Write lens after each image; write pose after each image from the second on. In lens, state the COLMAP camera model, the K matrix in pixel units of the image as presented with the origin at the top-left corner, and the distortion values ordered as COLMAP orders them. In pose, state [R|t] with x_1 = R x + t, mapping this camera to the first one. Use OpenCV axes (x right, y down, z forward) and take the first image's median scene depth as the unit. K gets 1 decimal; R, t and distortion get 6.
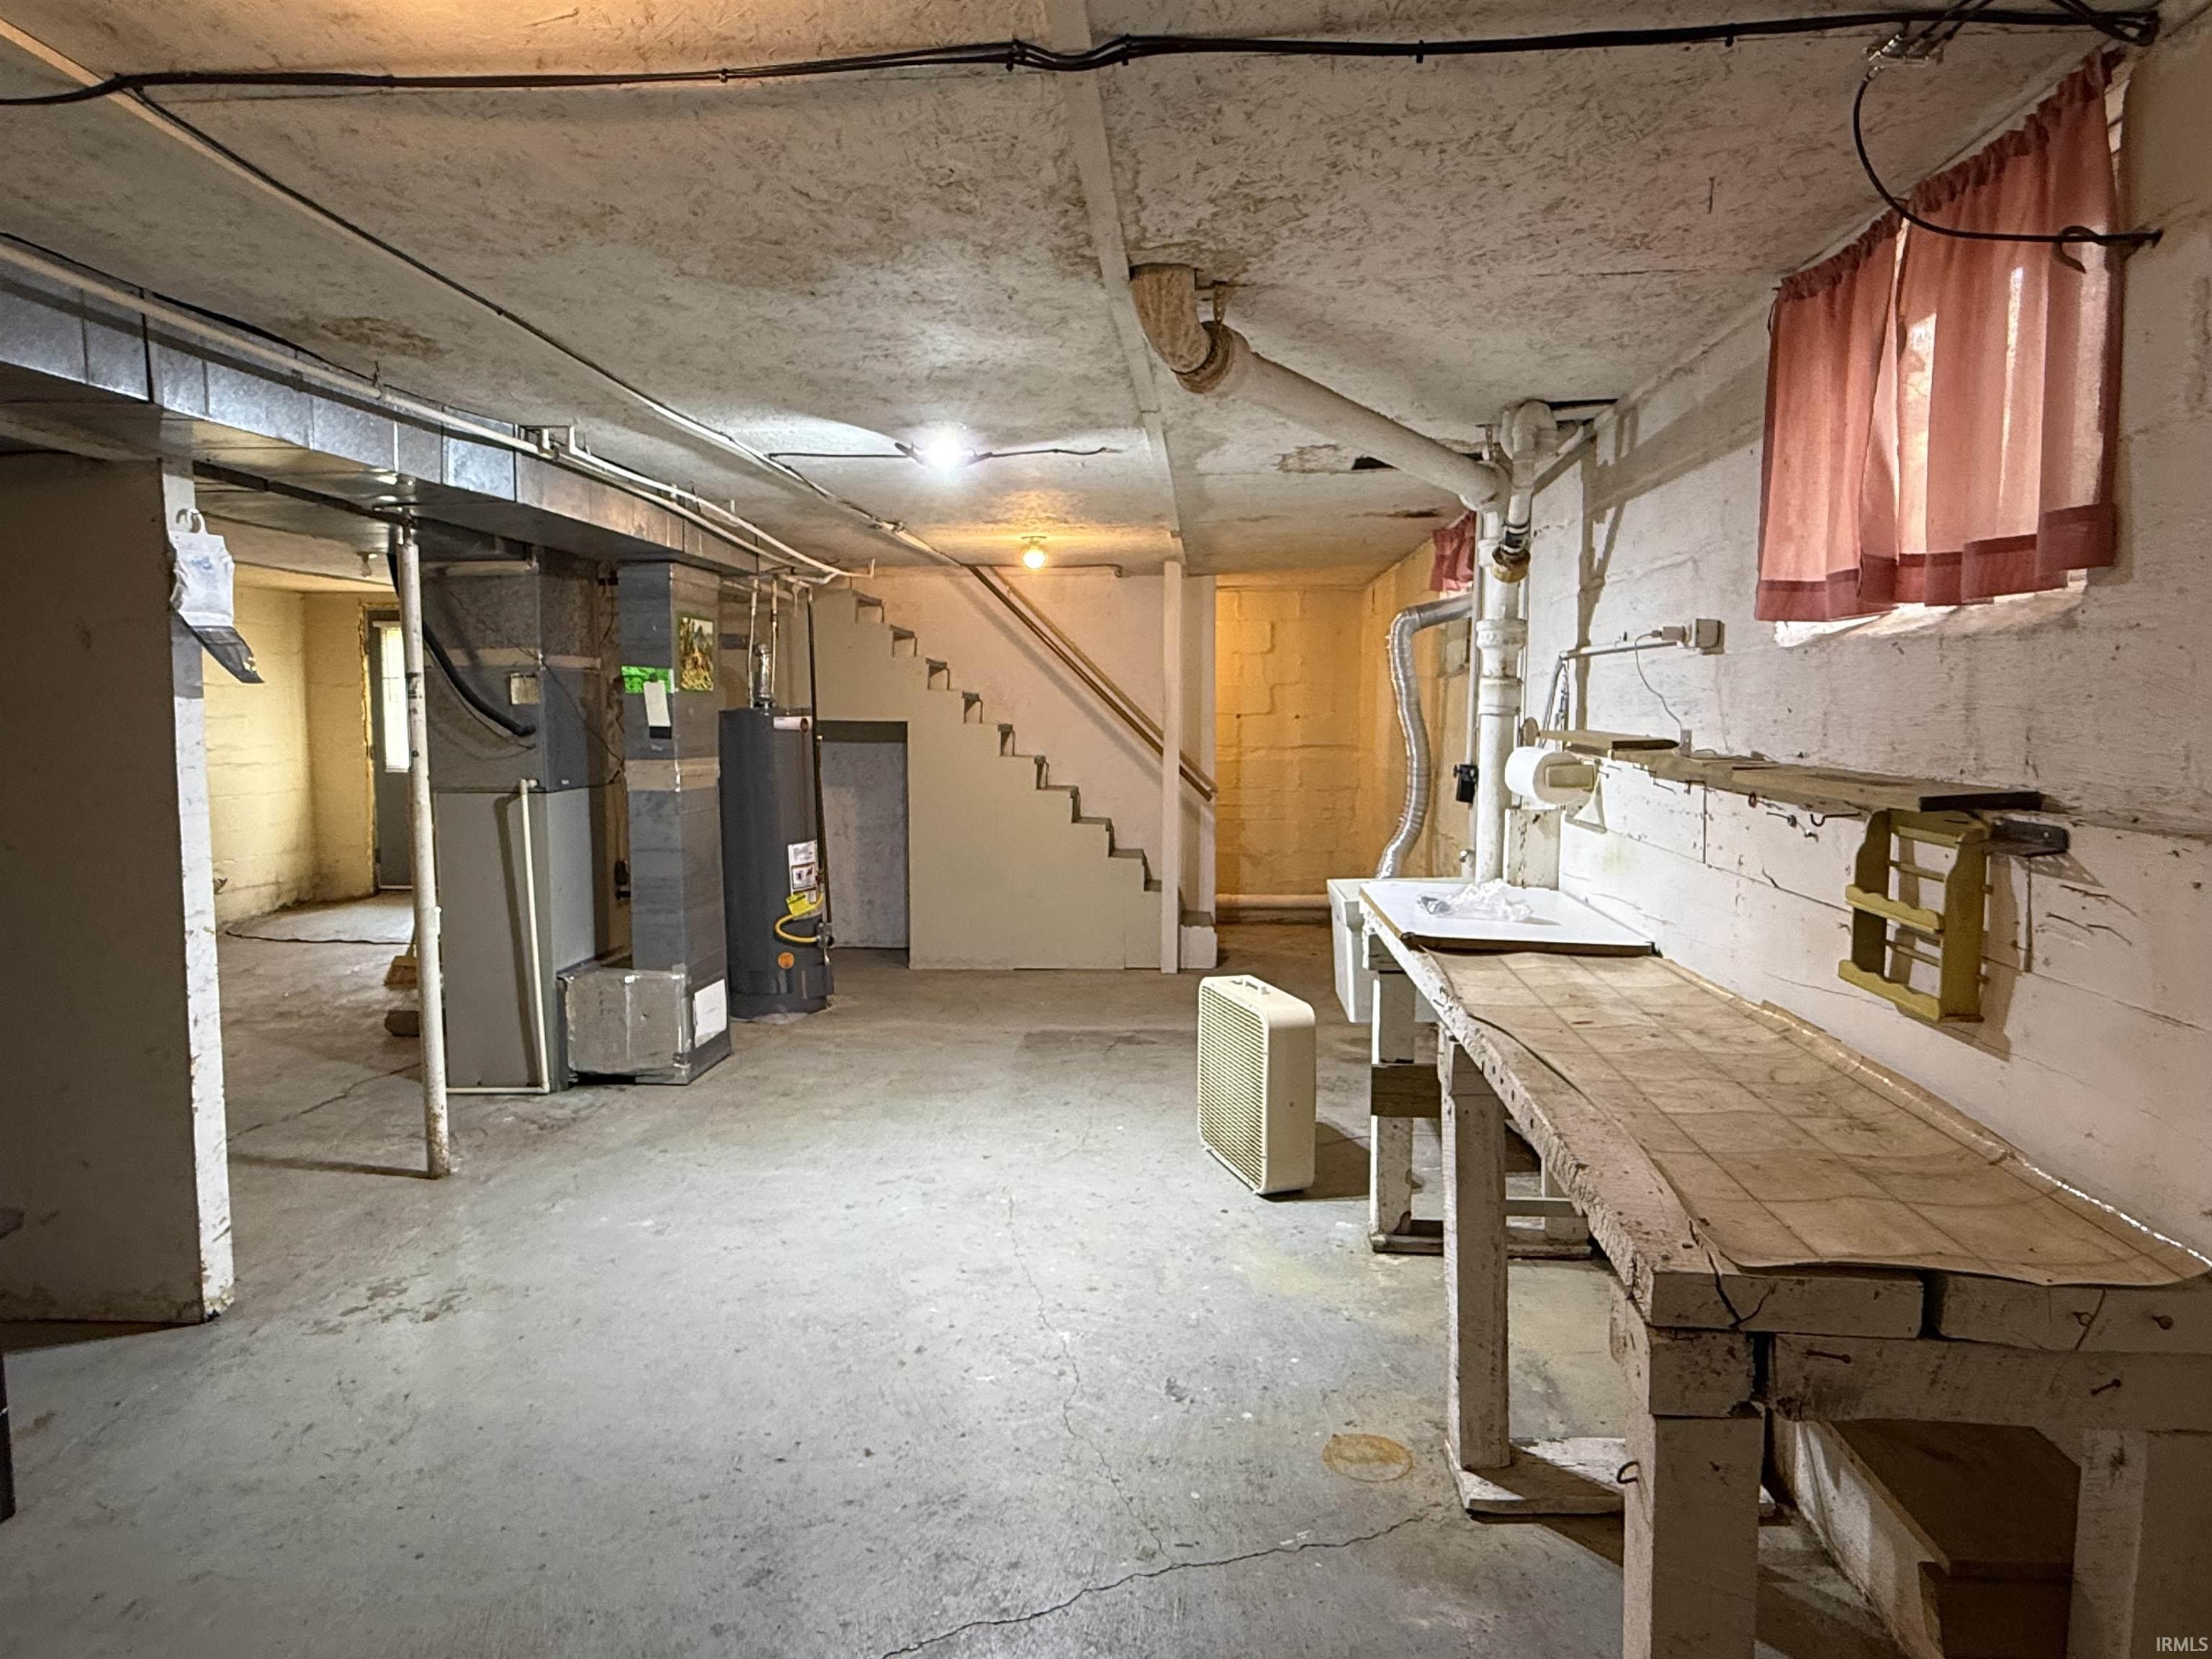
lens RADIAL K [[1333.8, 0, 1095.6], [0, 1333.8, 824.4], [0, 0, 1]] dist [-0.003509, -0.000104]
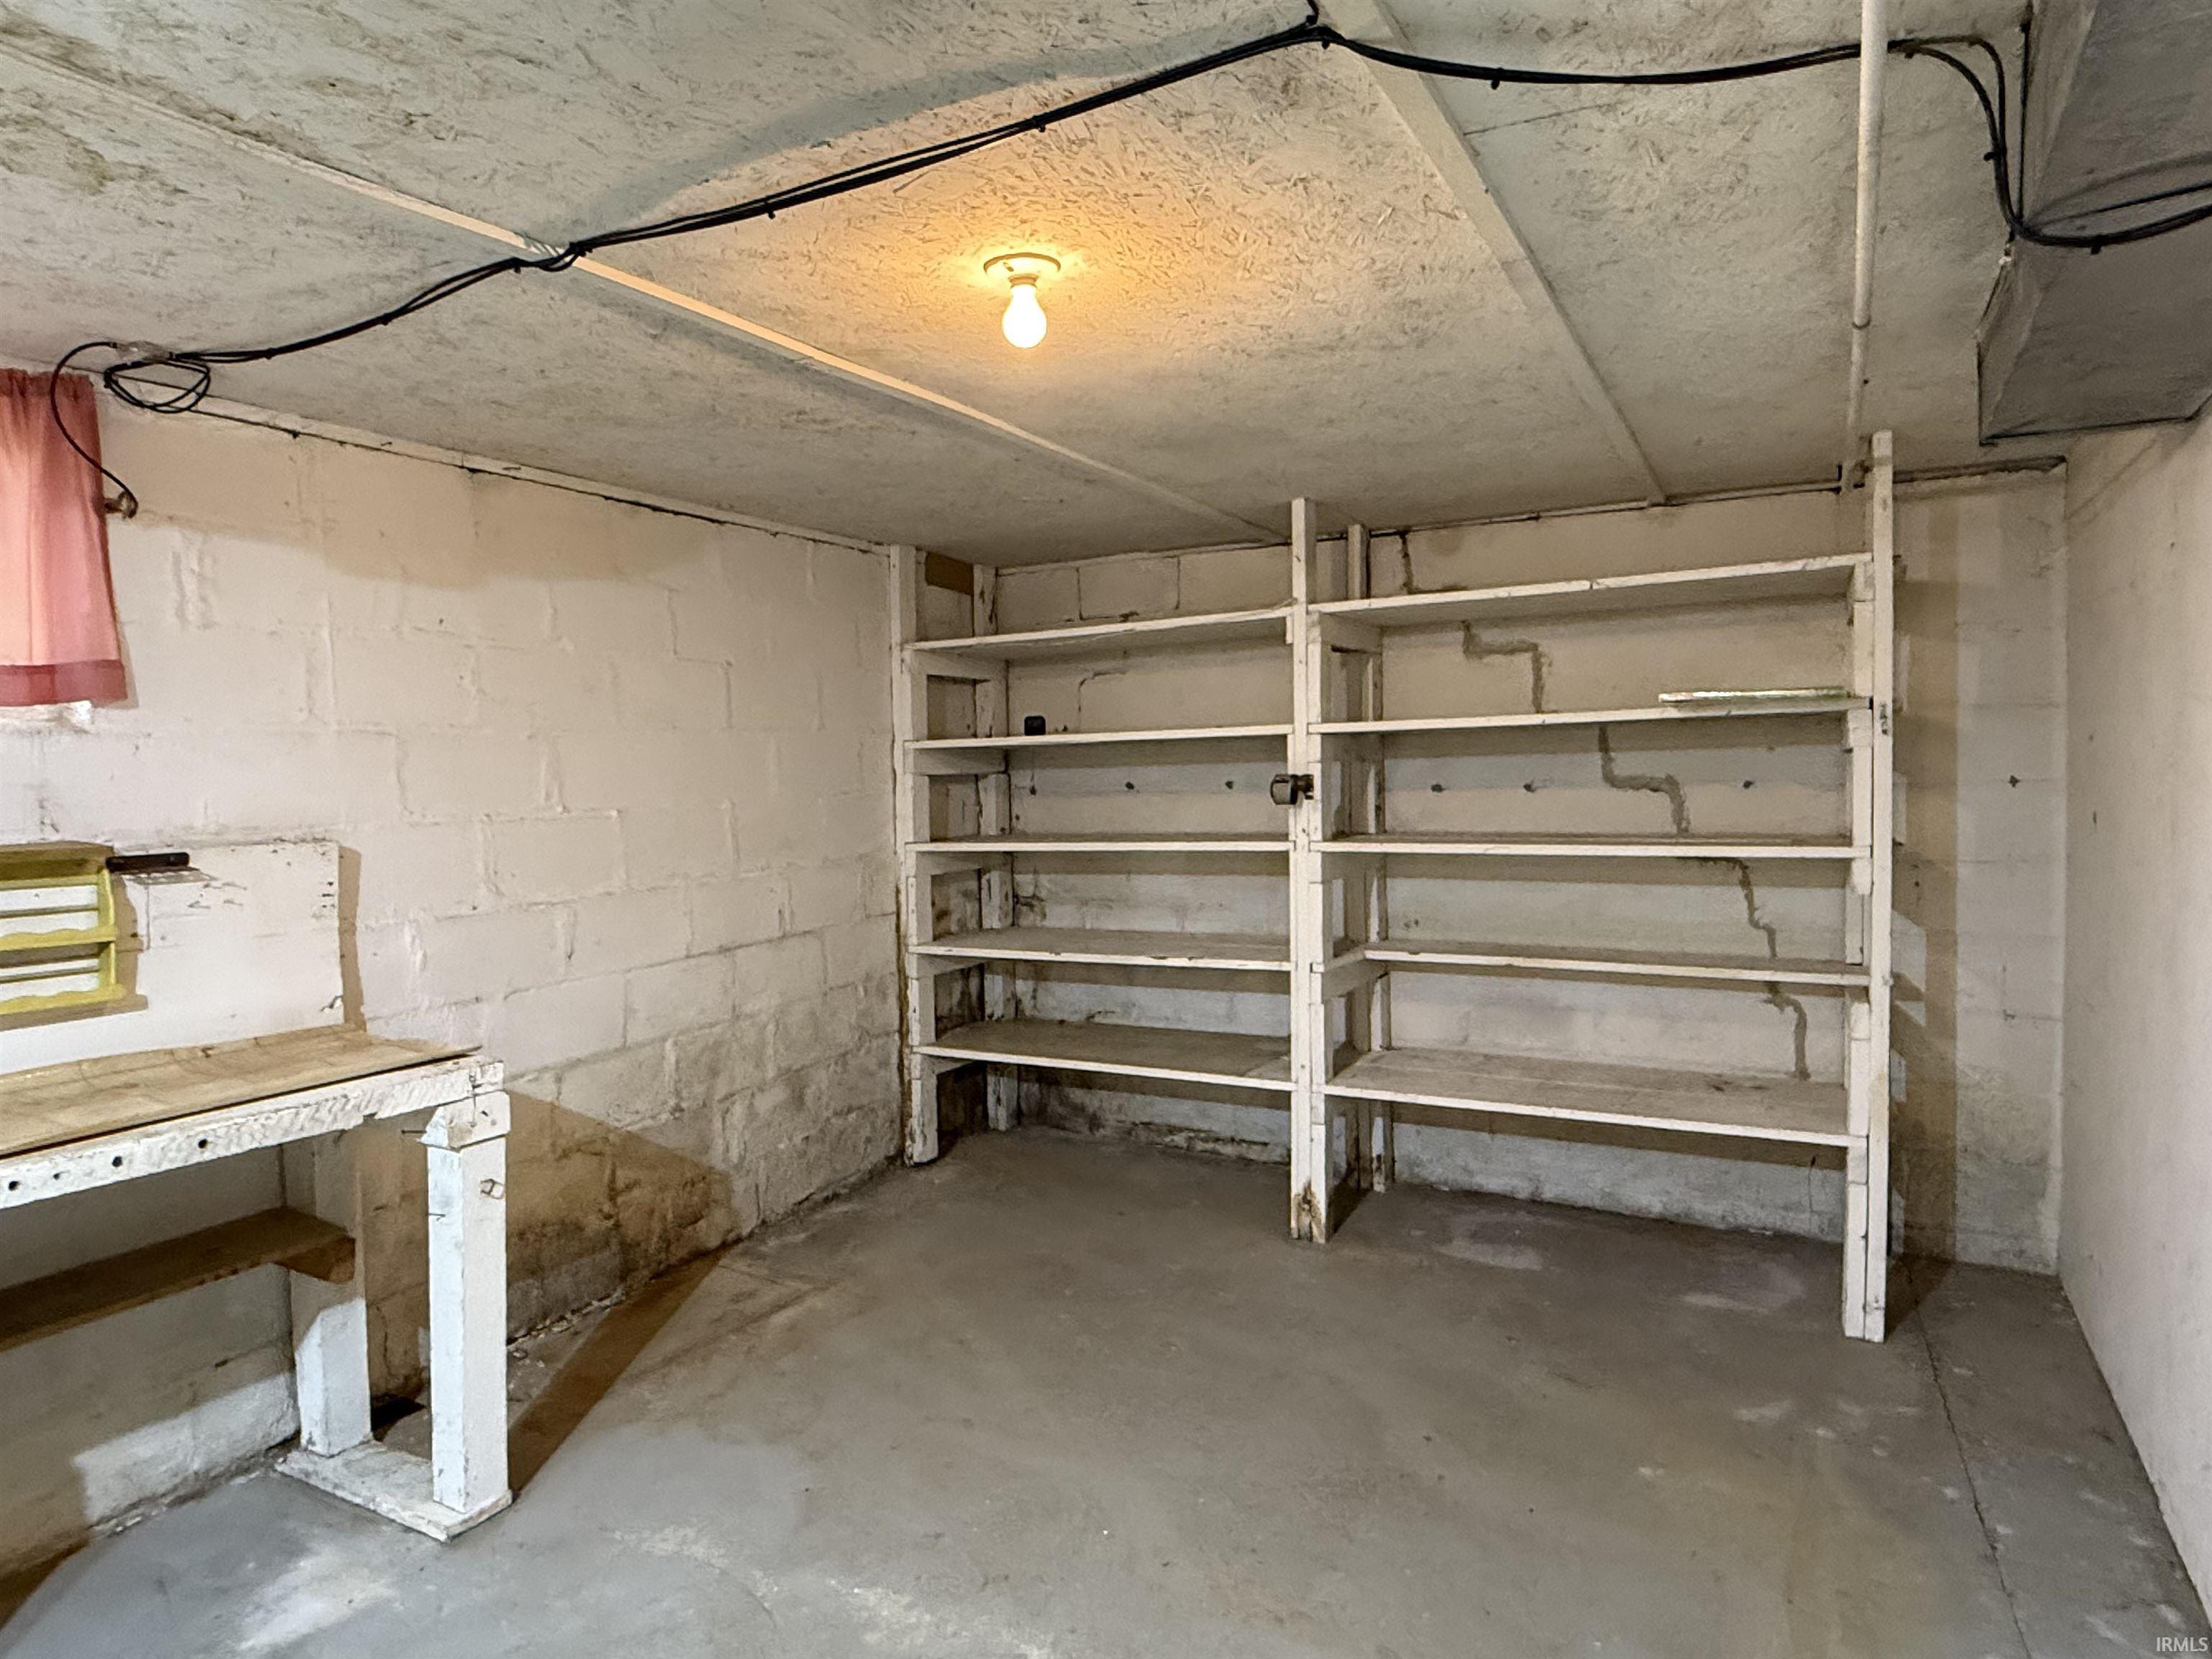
lens RADIAL K [[1333.8, 0, 1116.4], [0, 1333.8, 837.0], [0, 0, 1]] dist [-0.003509, -0.000104]
pose [[-0.919158, -0.003402, 0.393875, -0.369928], [0.053717, 0.989538, 0.133901, -0.064086], [-0.390210, 0.144234, -0.909359, 0.737688]]
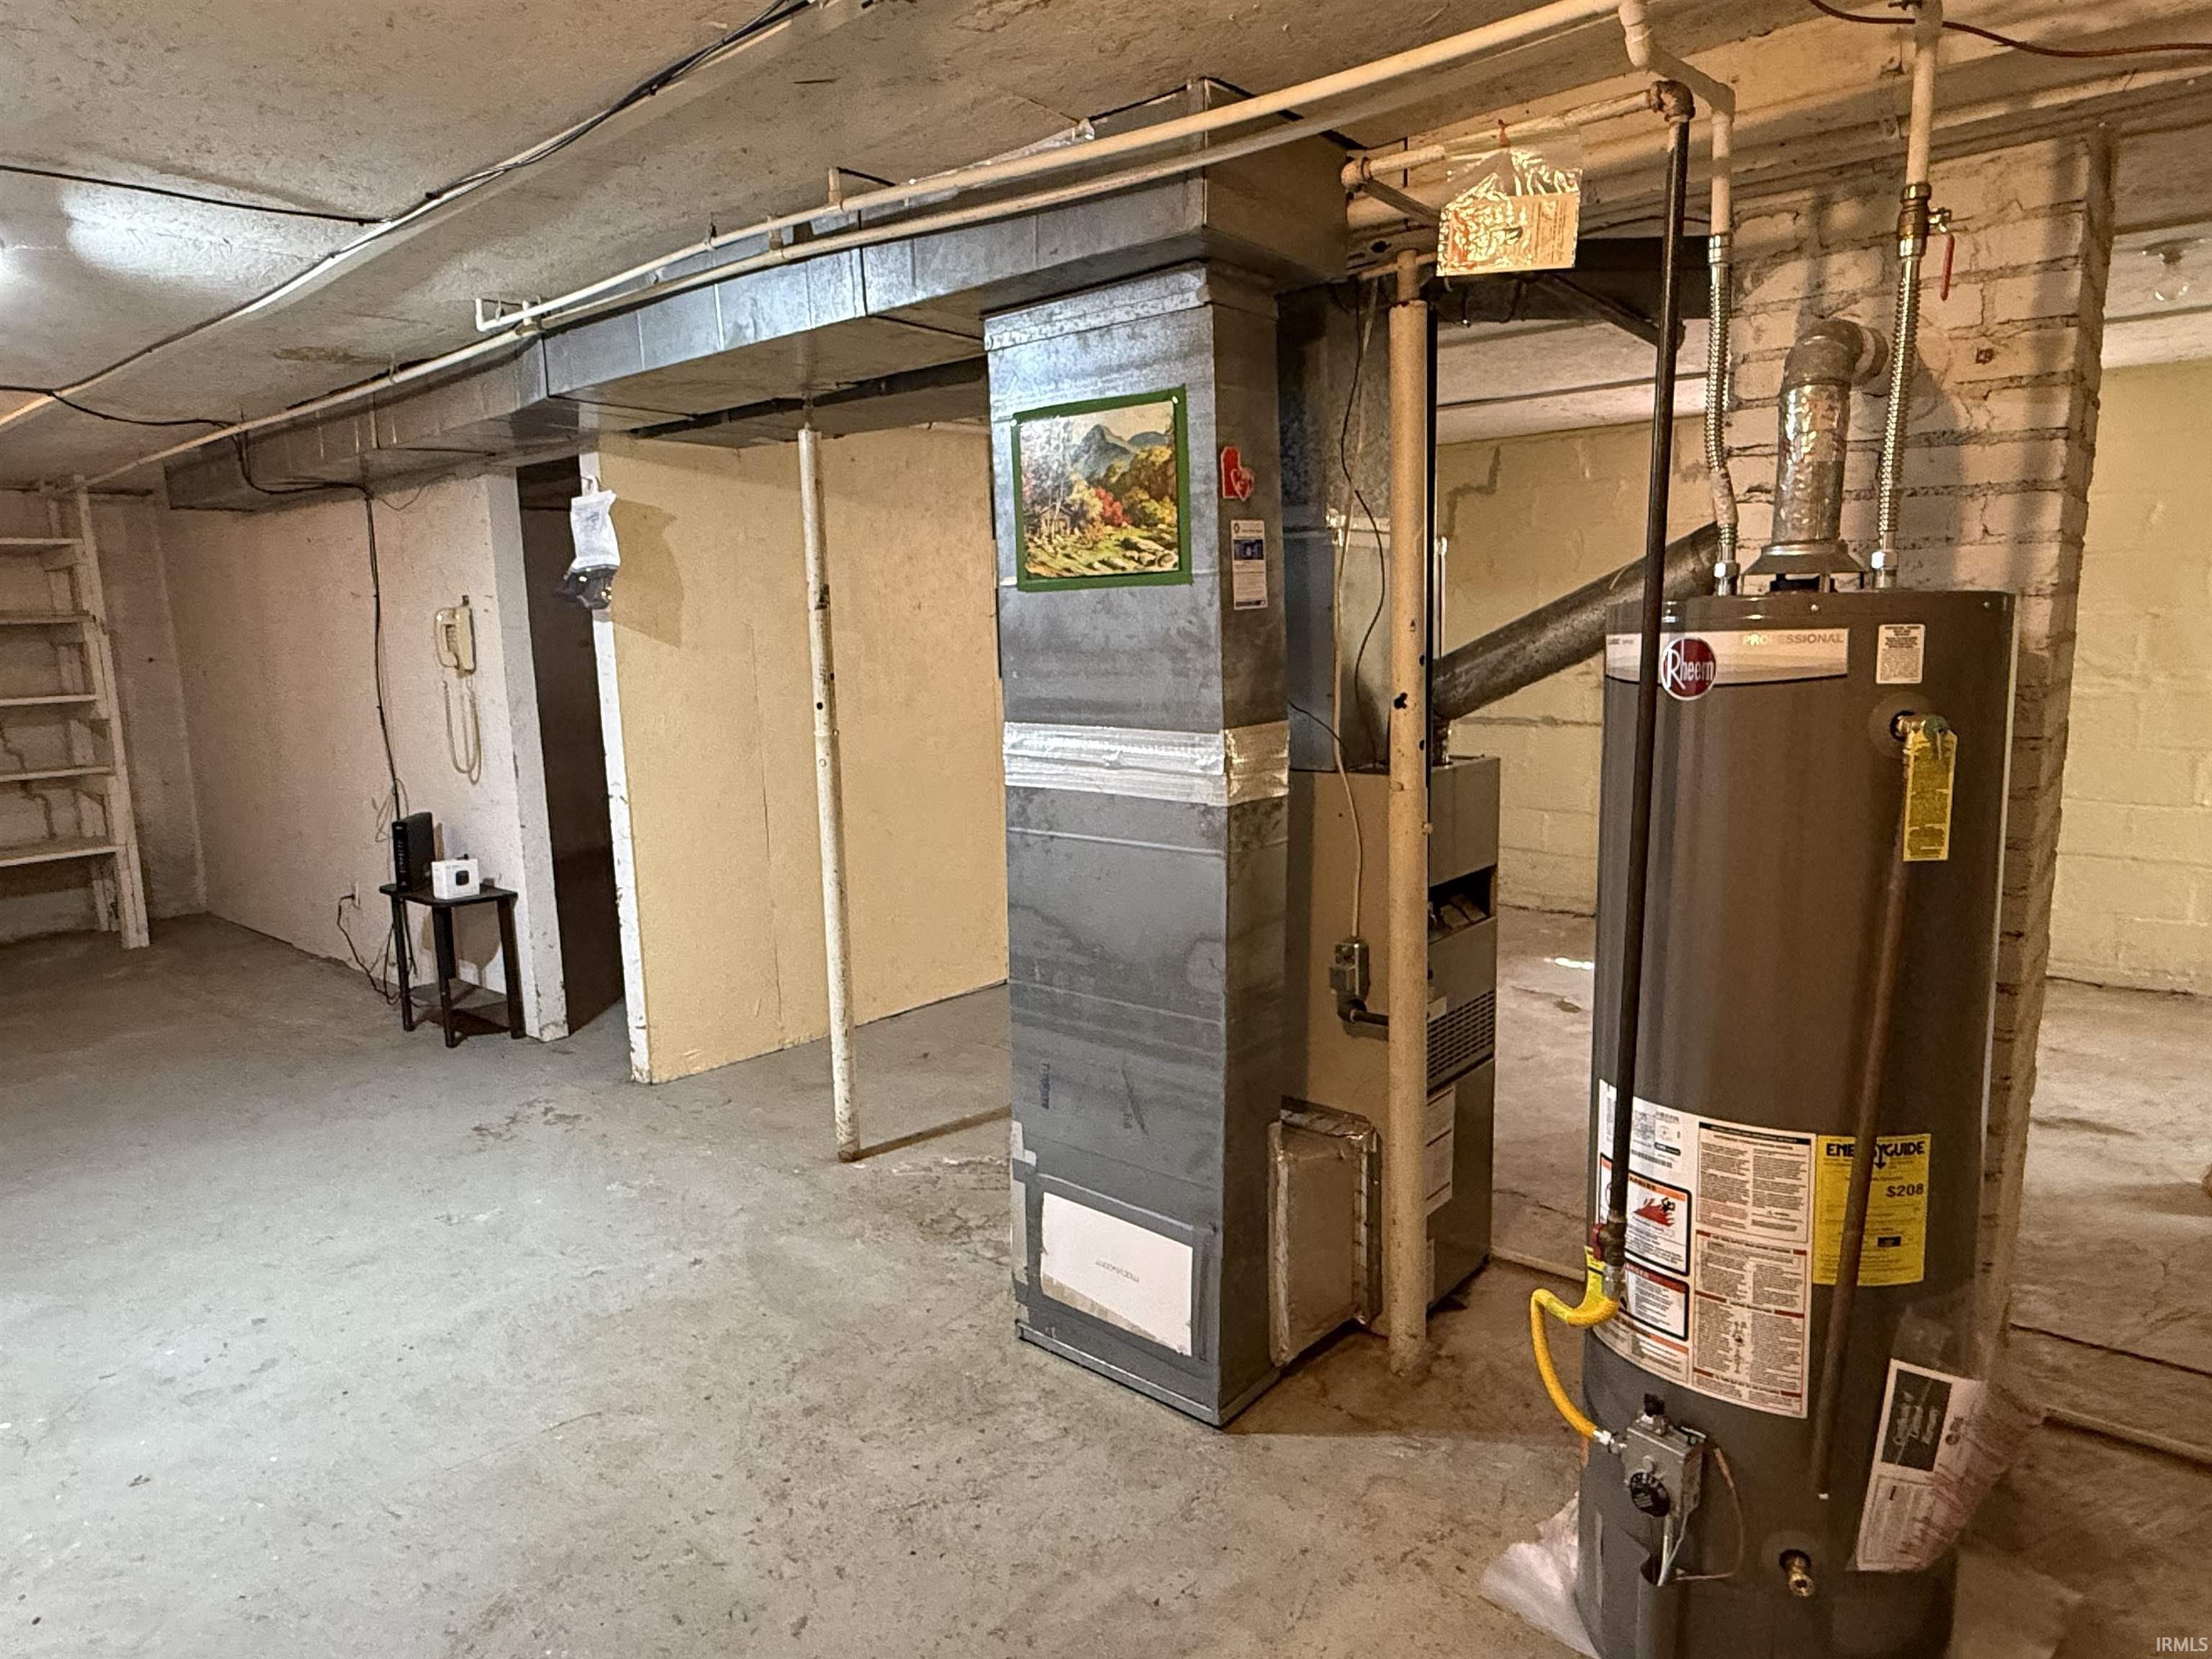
lens RADIAL K [[1333.8, 0, 1099.7], [0, 1333.8, 821.5], [0, 0, 1]] dist [-0.003509, -0.000104]
pose [[-0.584399, 0.139515, -0.799383, 0.086993], [-0.043466, 0.978313, 0.202519, -0.142451], [0.810302, 0.153098, -0.565661, 1.626402]]
